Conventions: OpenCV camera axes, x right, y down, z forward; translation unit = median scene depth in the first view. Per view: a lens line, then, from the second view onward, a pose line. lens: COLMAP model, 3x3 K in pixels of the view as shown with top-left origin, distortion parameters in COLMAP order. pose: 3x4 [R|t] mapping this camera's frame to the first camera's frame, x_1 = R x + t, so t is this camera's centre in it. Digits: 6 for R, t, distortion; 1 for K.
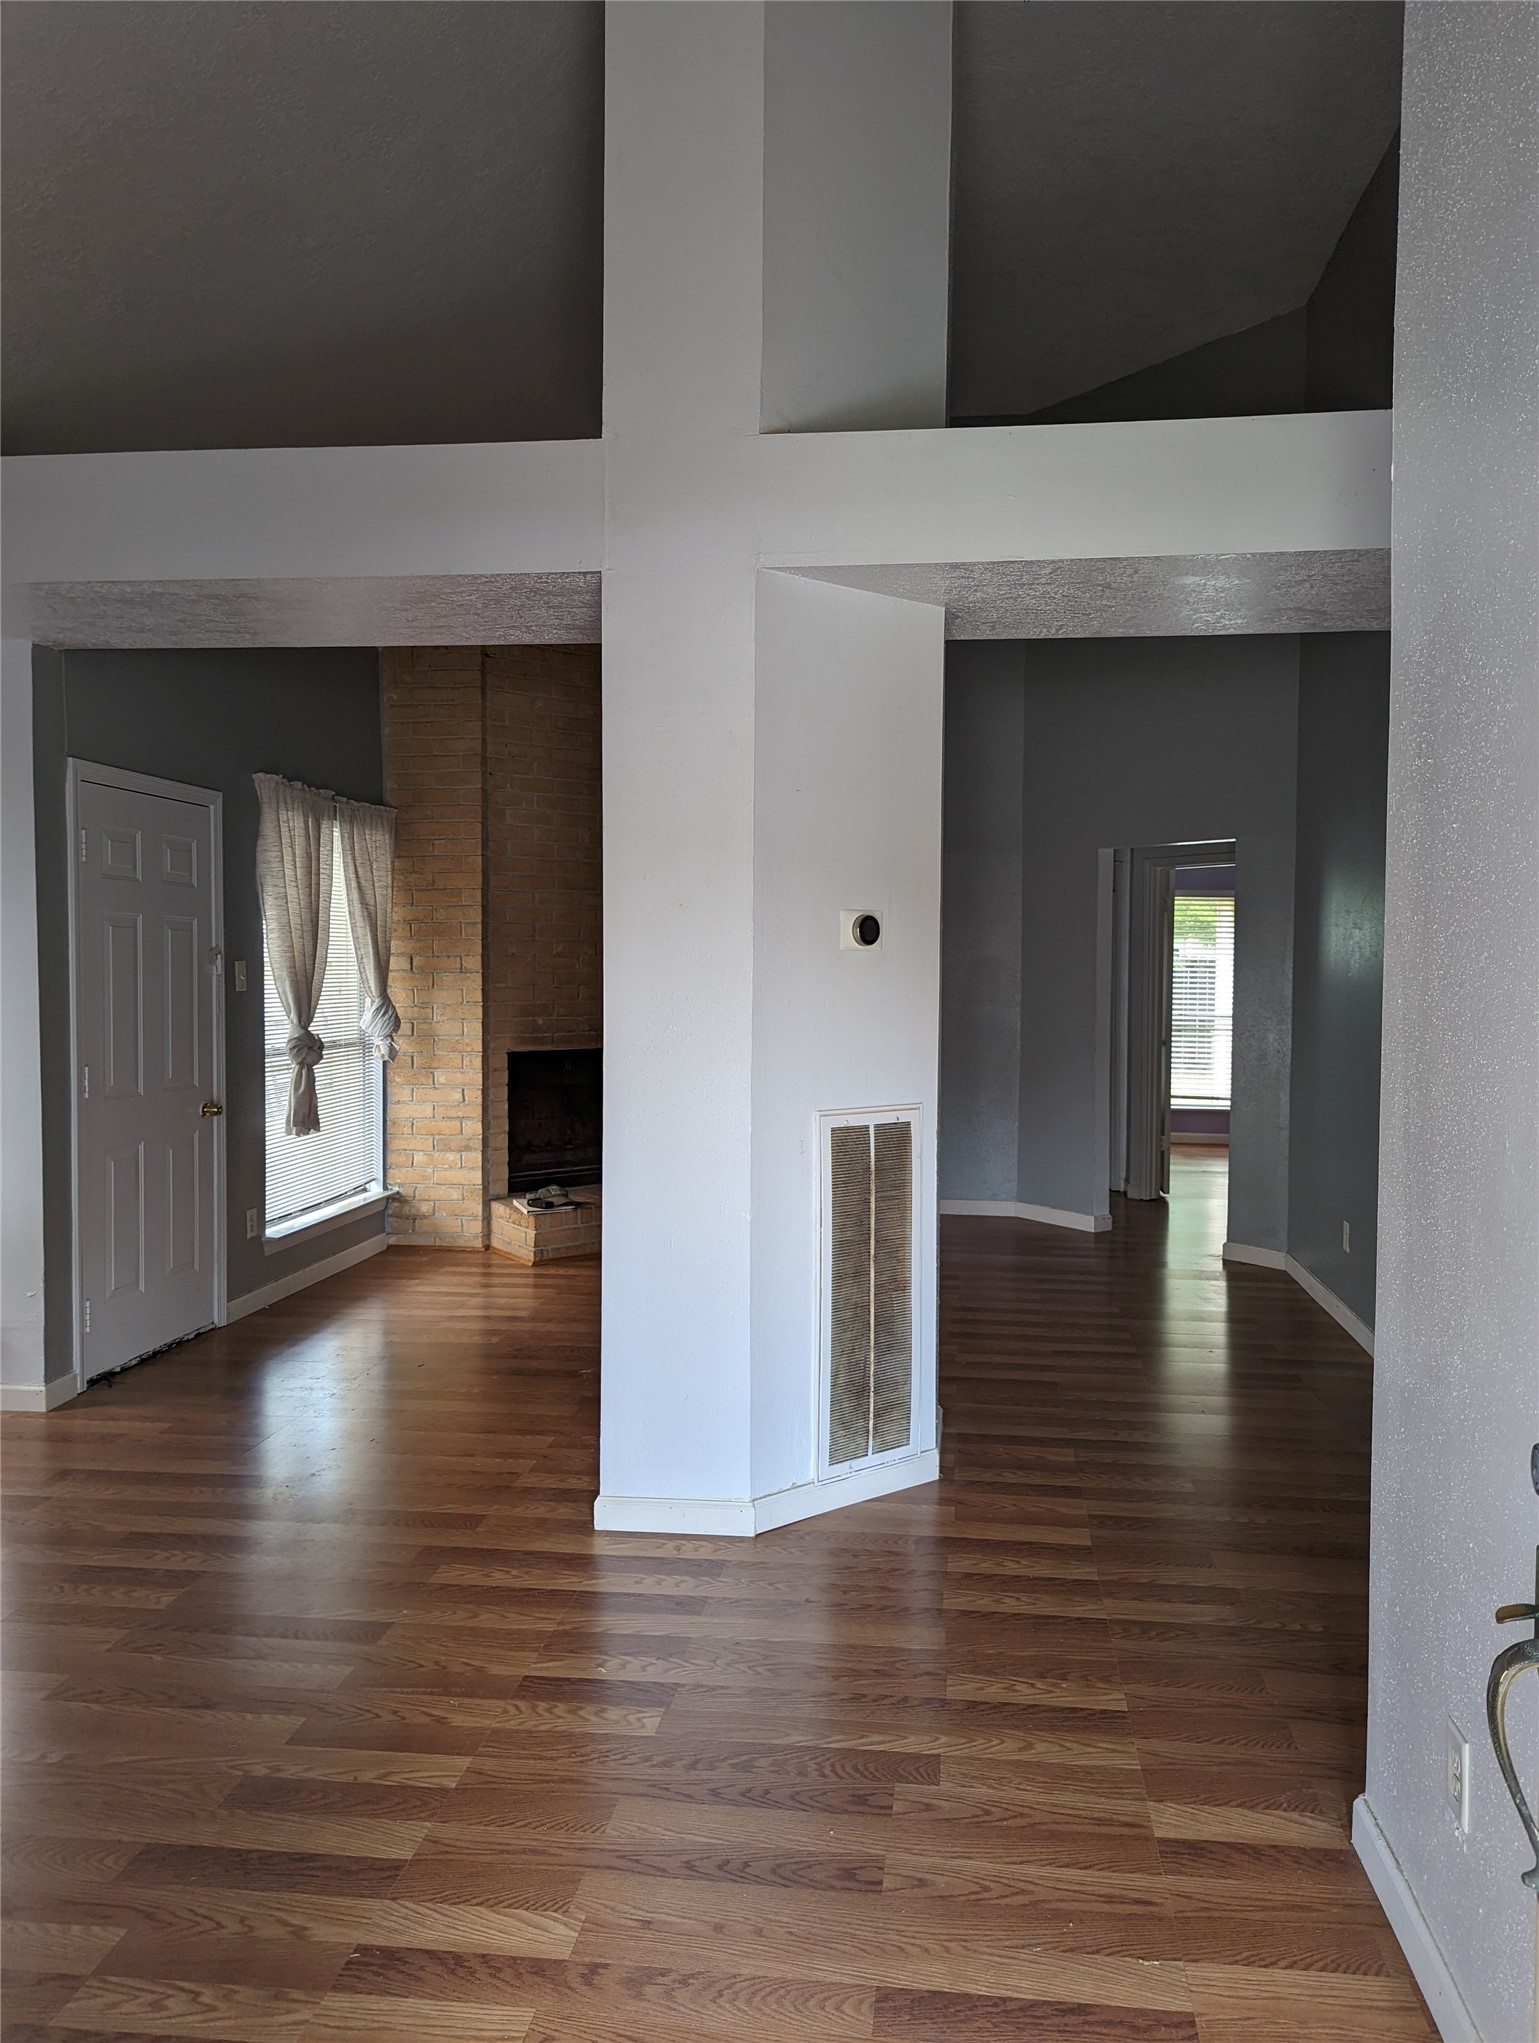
lens RADIAL K [[1437.7, 0, 807.2], [0, 1437.7, 1026.1], [0, 0, 1]] dist [0.054301, -0.048546]
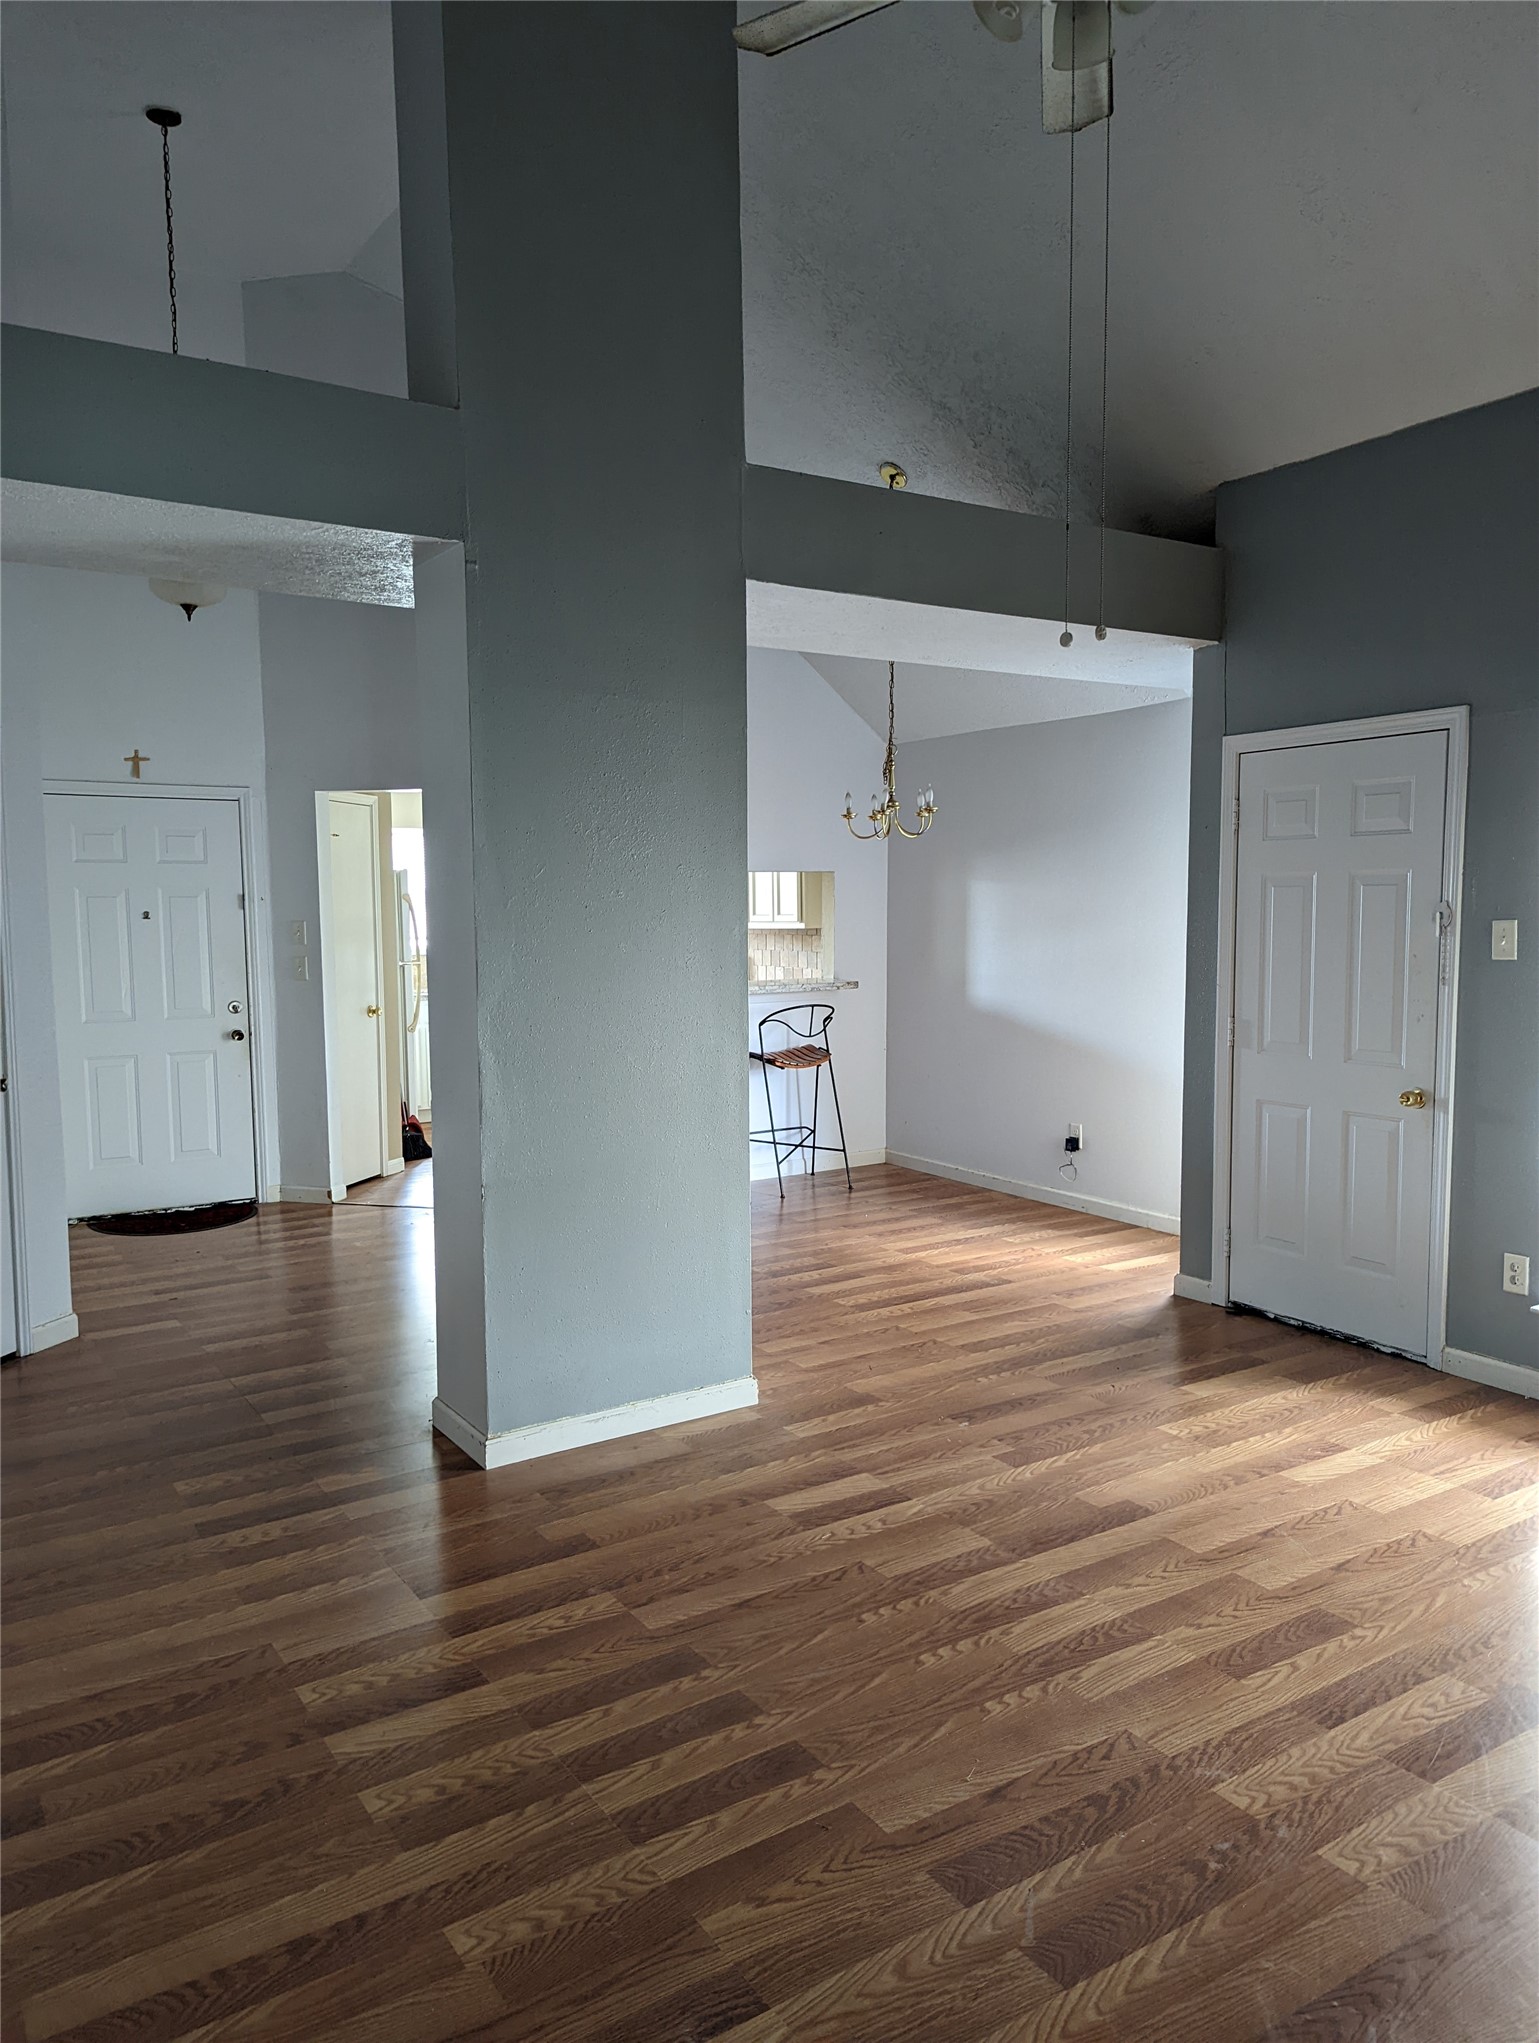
lens RADIAL K [[1437.7, 0, 778.9], [0, 1437.7, 1028.1], [0, 0, 1]] dist [0.054301, -0.048546]
pose [[-0.767982, 0.050164, -0.638504, 0.623693], [-0.029446, 0.993108, 0.113441, -0.103567], [0.639794, 0.105922, -0.761212, 2.177224]]
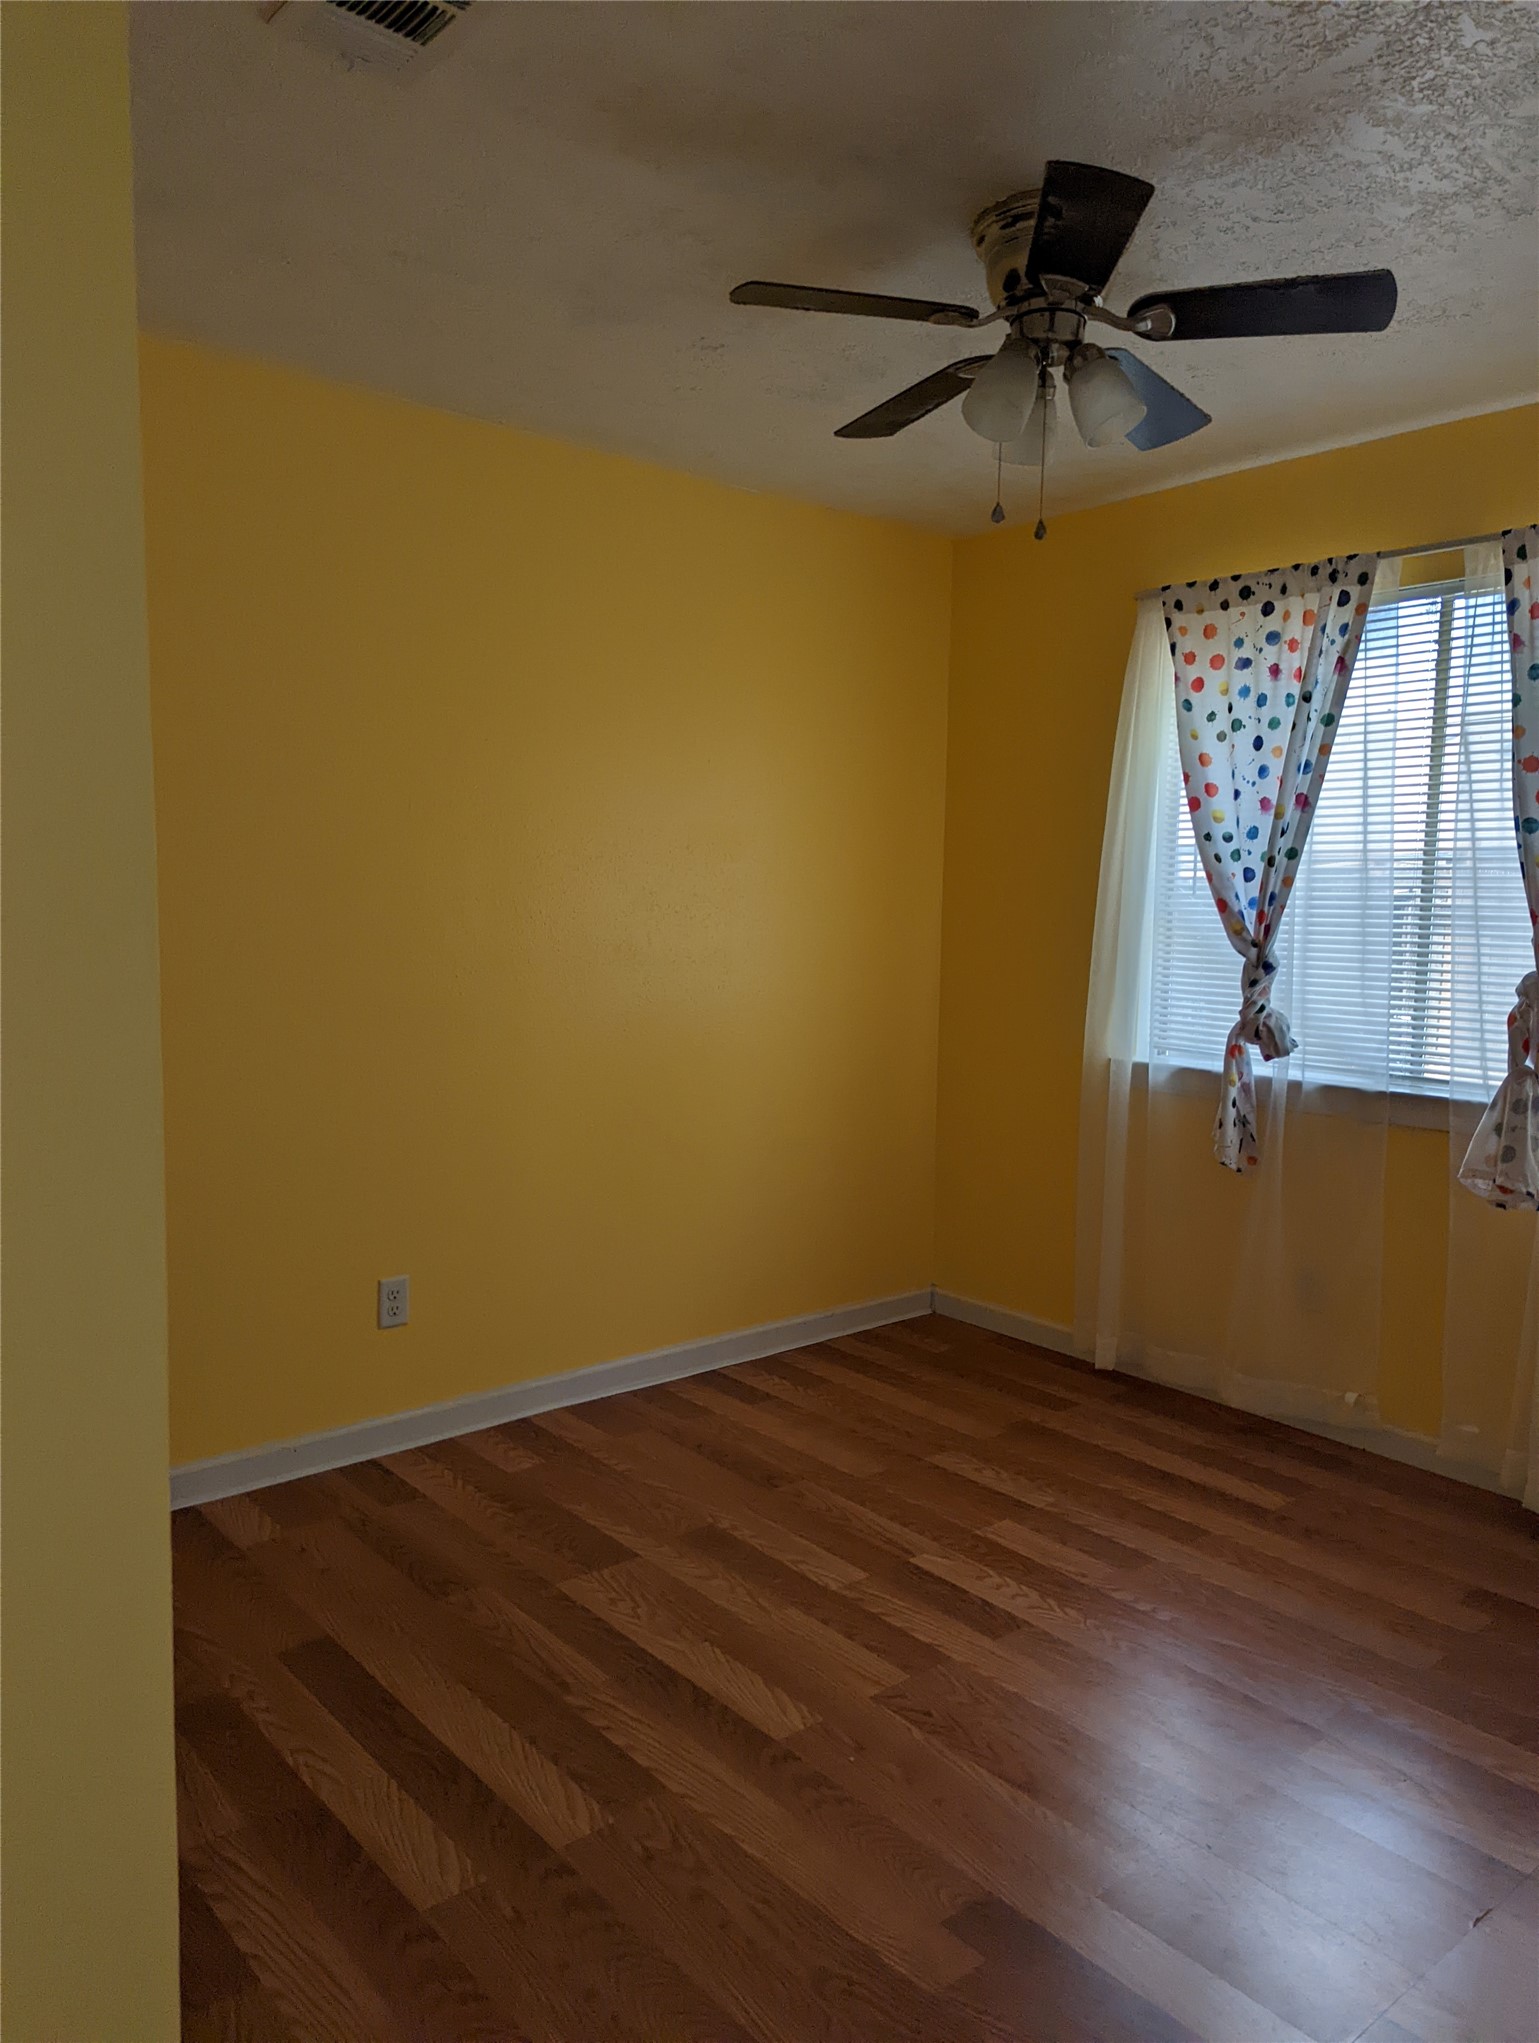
lens RADIAL K [[1437.7, 0, 772.7], [0, 1437.7, 1030.2], [0, 0, 1]] dist [0.054301, -0.048546]
pose [[0.729297, 0.069255, -0.680683, 0.460099], [-0.036584, 0.997388, 0.062280, -0.036179], [0.683218, -0.020519, 0.729926, 1.167767]]
